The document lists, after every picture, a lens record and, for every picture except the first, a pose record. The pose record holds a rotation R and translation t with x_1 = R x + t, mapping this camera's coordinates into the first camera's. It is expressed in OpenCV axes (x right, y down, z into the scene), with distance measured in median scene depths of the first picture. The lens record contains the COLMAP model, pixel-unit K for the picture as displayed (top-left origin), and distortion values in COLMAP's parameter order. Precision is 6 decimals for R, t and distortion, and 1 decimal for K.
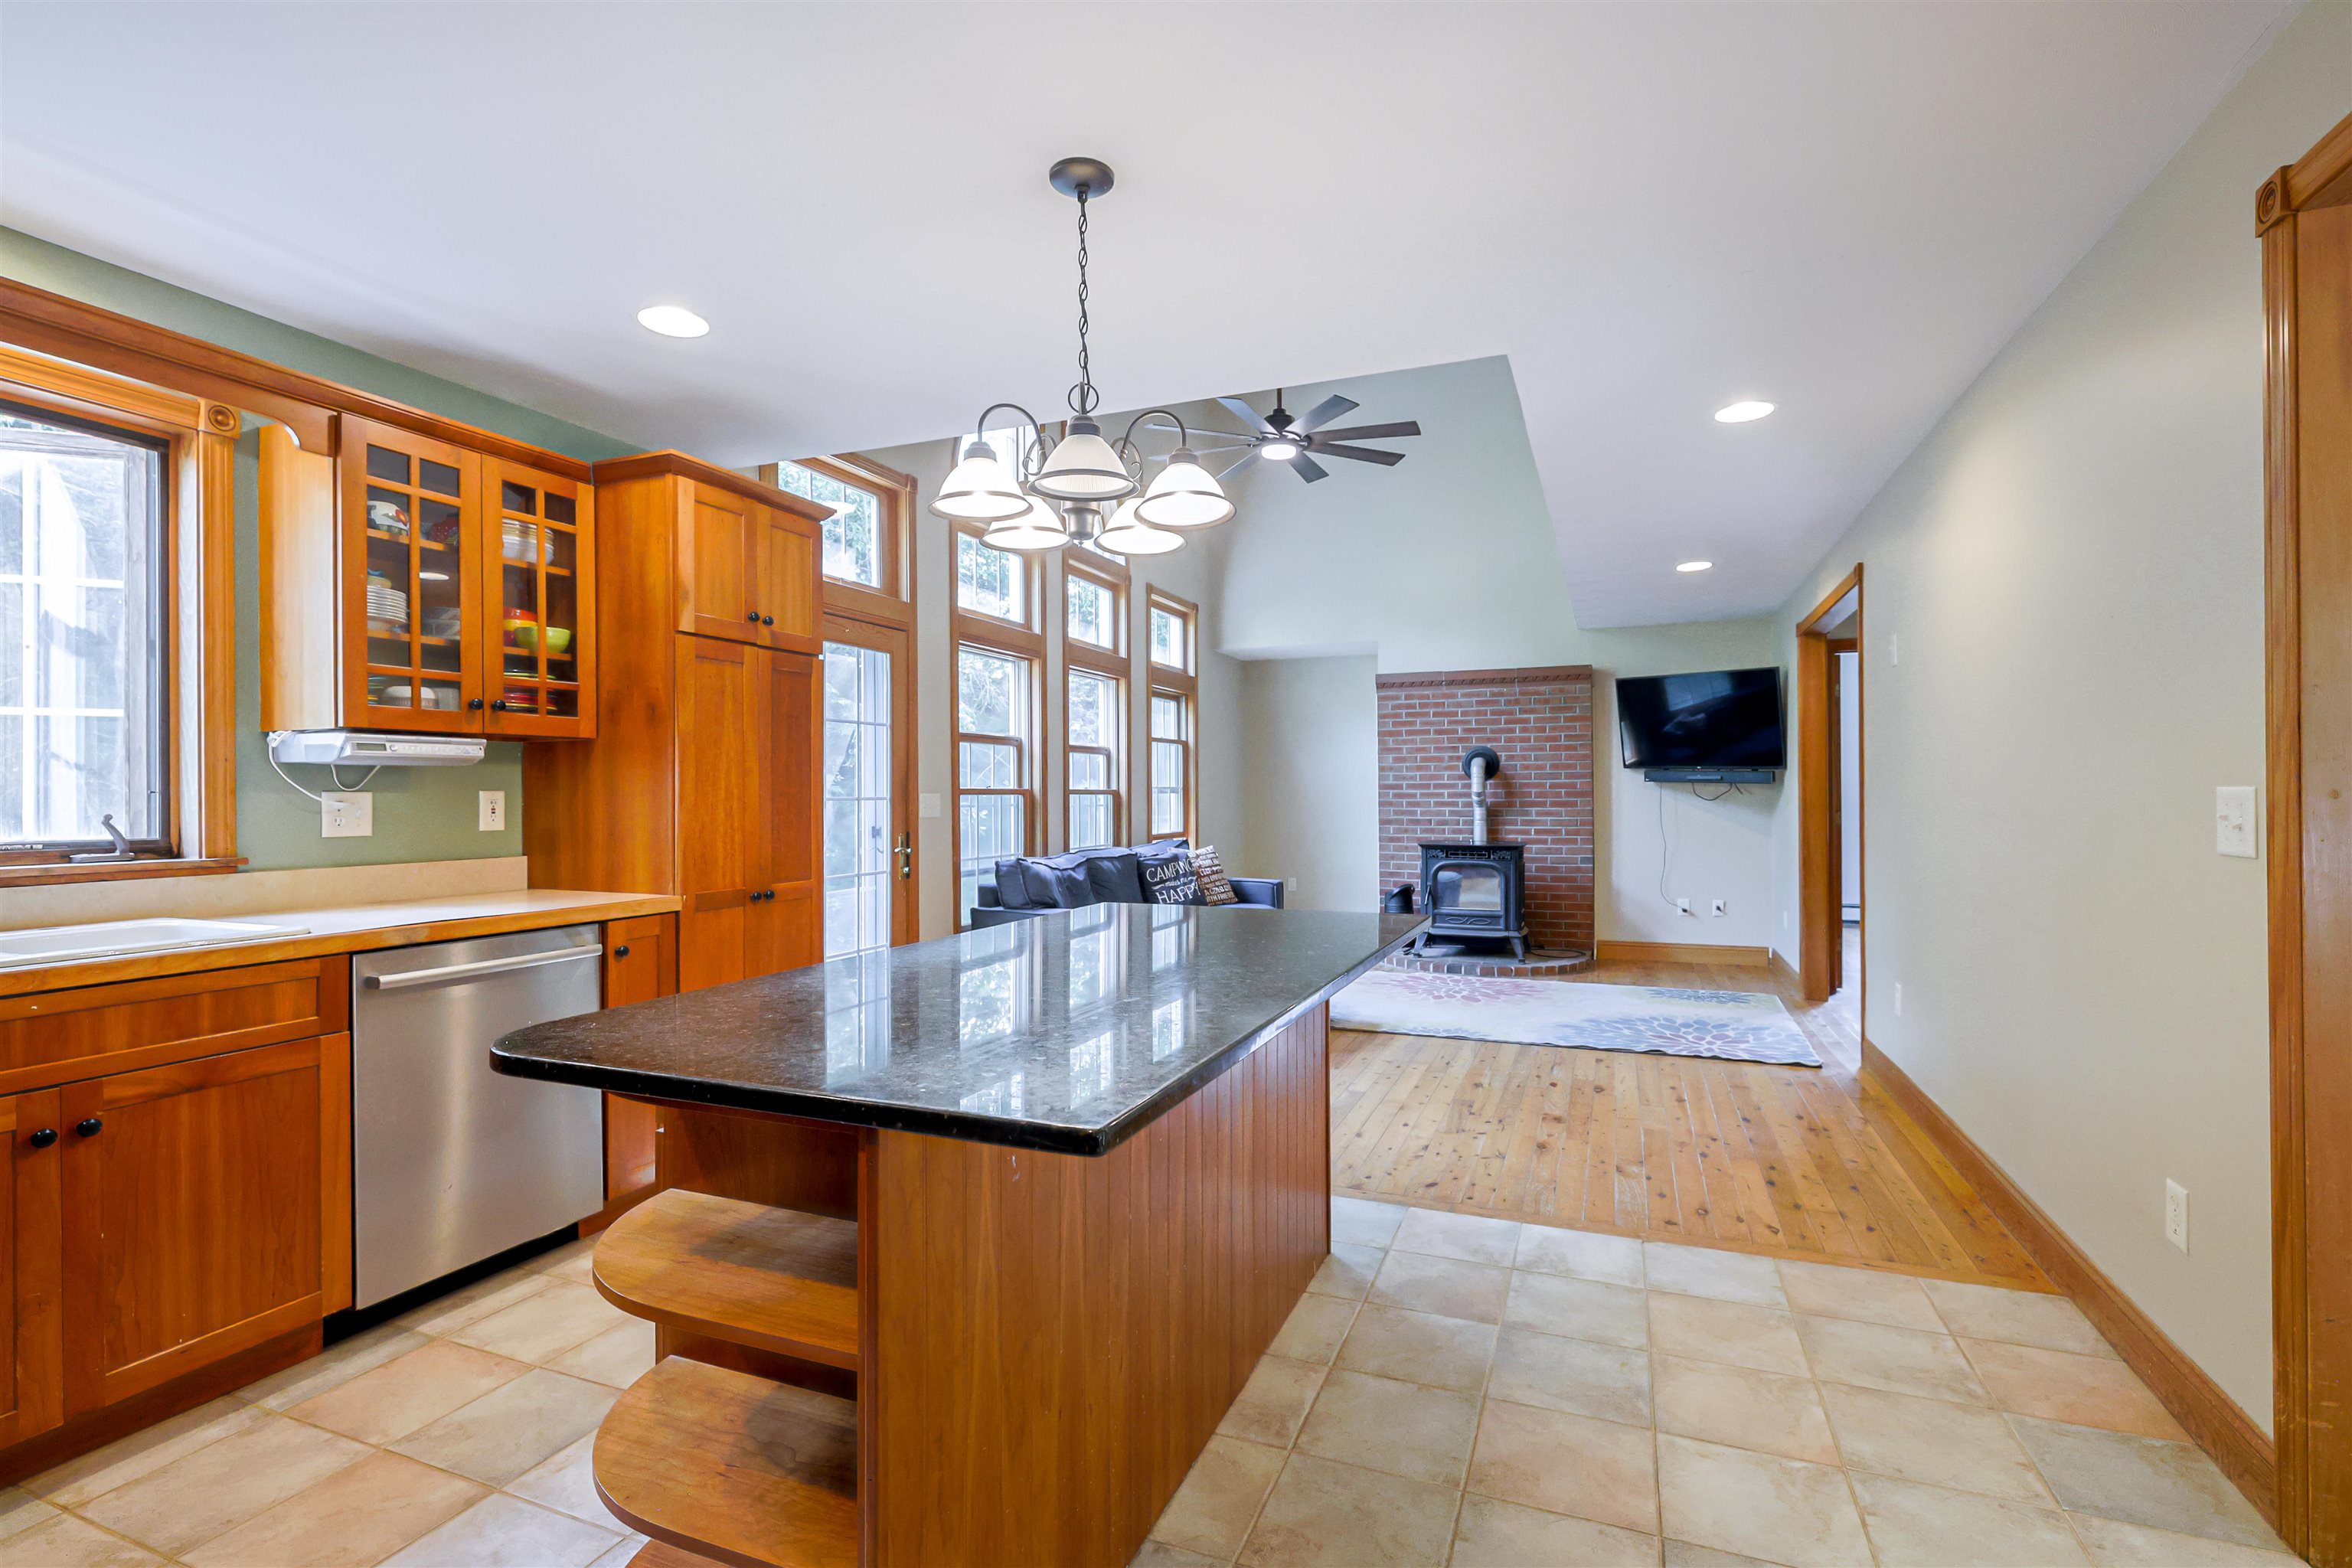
lens RADIAL K [[1056.3, 0, 1151.7], [0, 1056.3, 800.9], [0, 0, 1]] dist [0.000433, -0.001190]
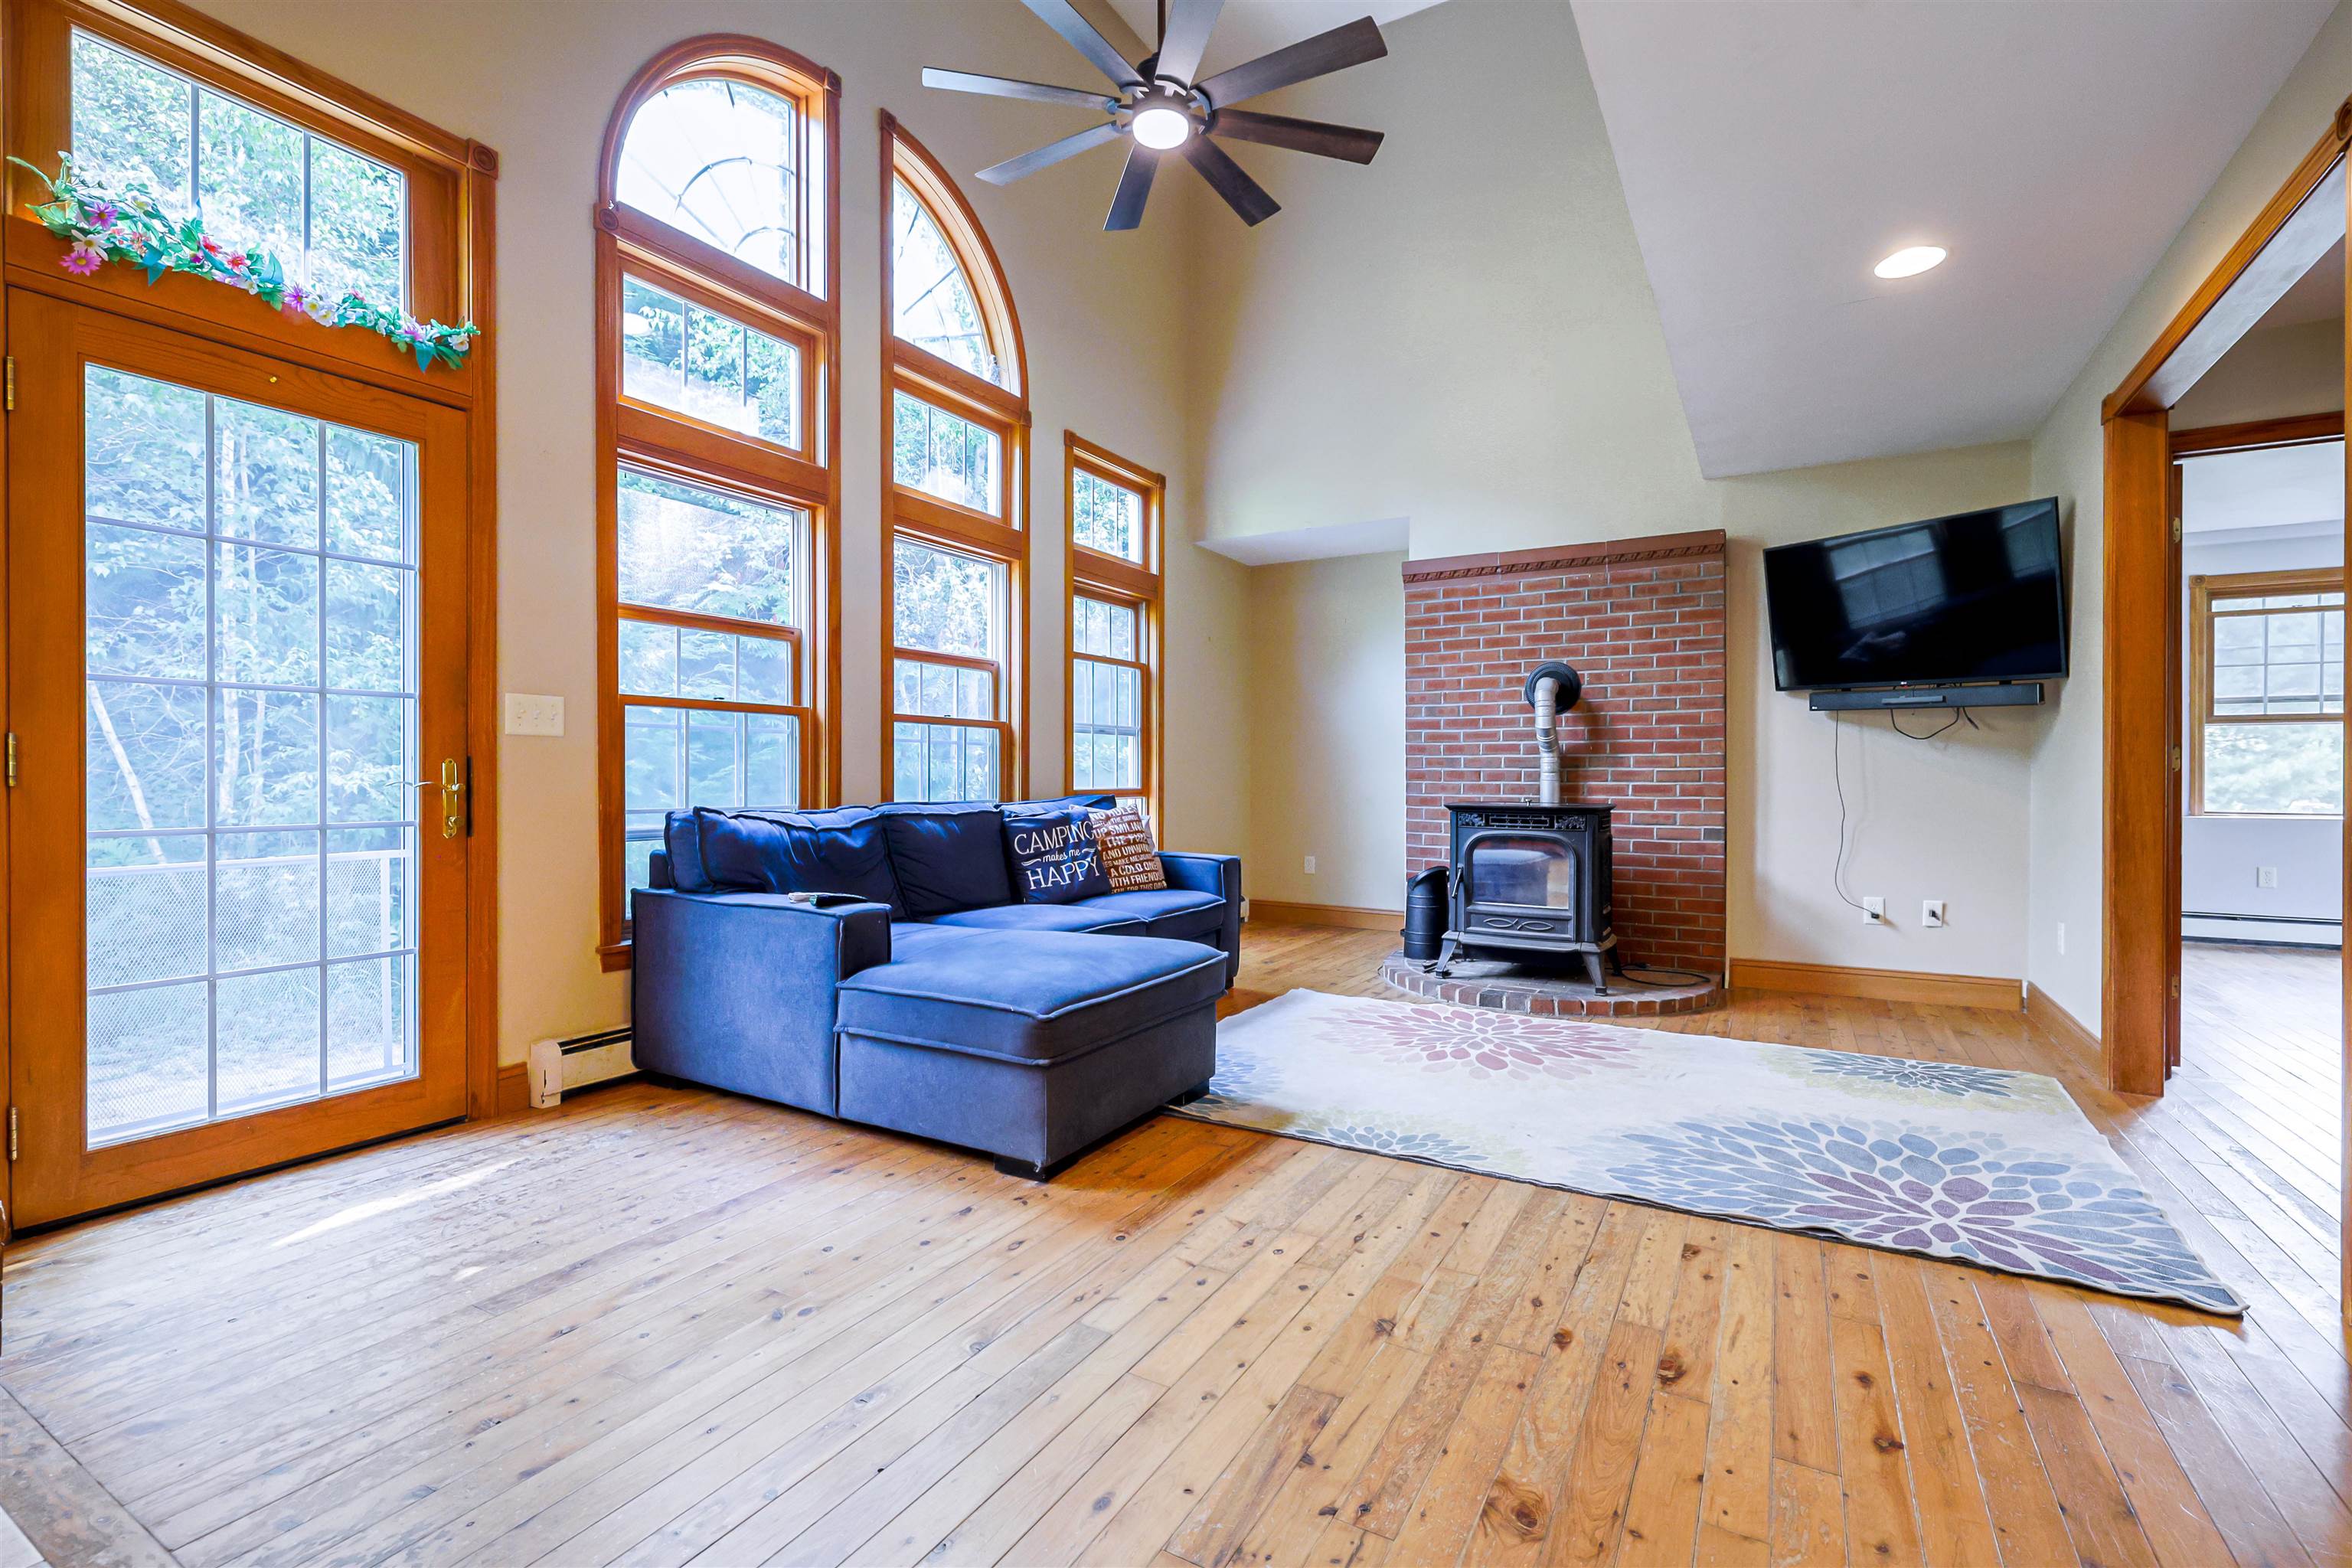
lens RADIAL K [[1056.3, 0, 1174.4], [0, 1056.3, 782.2], [0, 0, 1]] dist [0.000433, -0.001190]
pose [[0.993871, 0.010195, -0.110073, 0.165300], [-0.009799, 0.999943, 0.004143, 0.027050], [0.110109, -0.003039, 0.993915, 0.343799]]
